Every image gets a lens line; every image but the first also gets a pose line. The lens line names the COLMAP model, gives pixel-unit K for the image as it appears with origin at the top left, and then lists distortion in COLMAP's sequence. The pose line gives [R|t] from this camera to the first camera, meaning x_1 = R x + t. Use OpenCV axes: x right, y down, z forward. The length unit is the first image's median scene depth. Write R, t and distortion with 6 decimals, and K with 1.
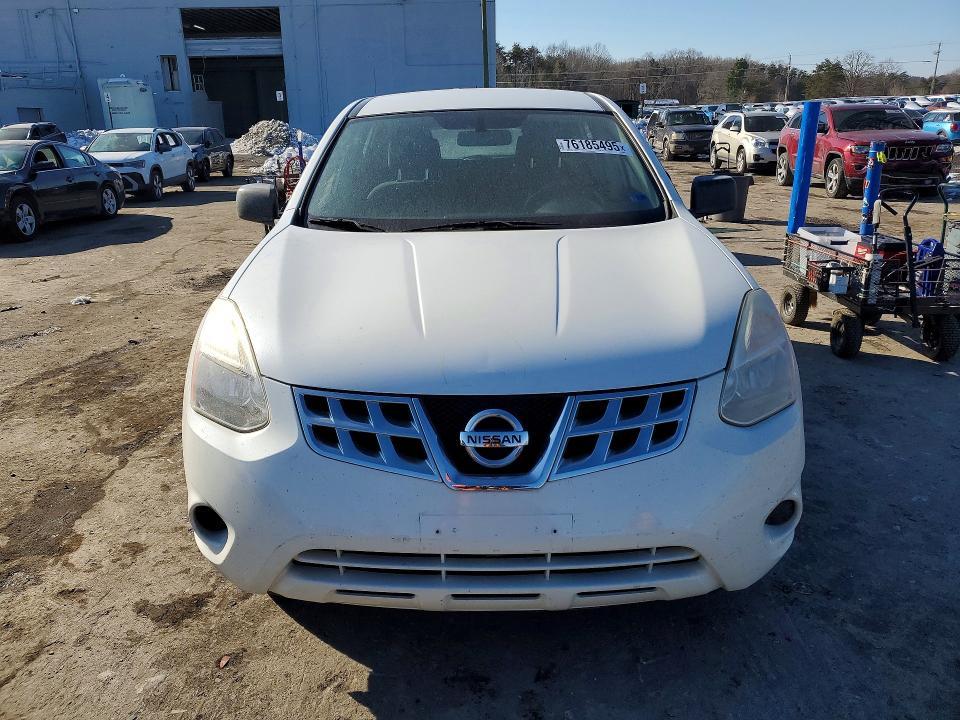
lens RADIAL K [[741.9, 0, 479.2], [0, 741.9, 356.3], [0, 0, 1]] dist [0.020922, 0.001919]
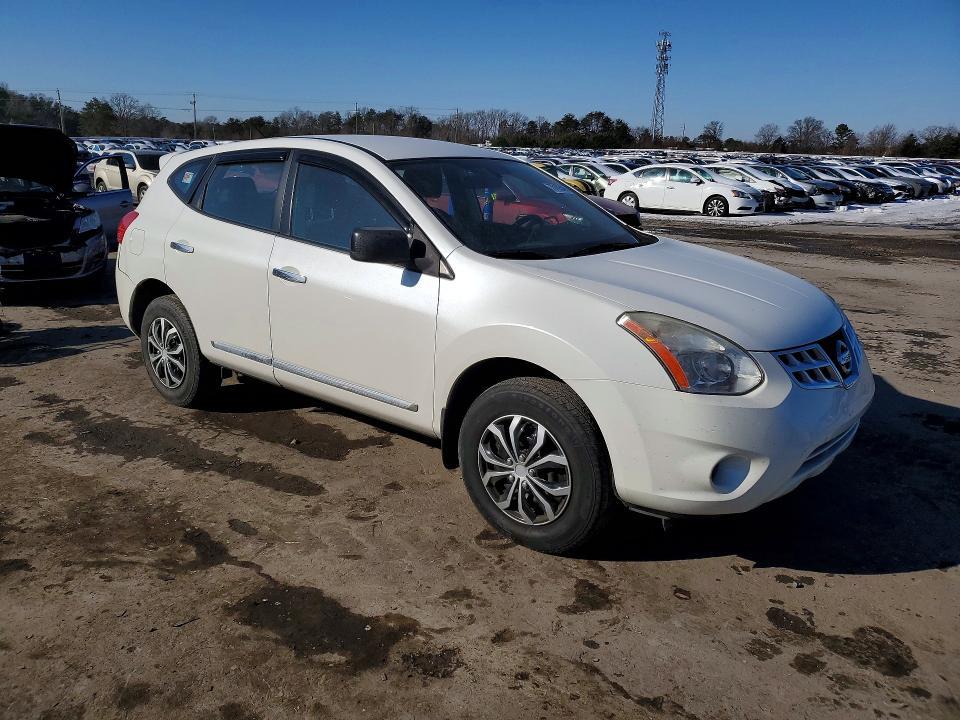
lens RADIAL K [[741.9, 0, 475.2], [0, 741.9, 354.5], [0, 0, 1]] dist [0.020922, 0.001919]
pose [[0.629823, -0.162627, 0.759523, -0.854268], [0.199814, 0.978850, 0.043896, -0.066813], [-0.750598, 0.124117, 0.648997, 0.234417]]
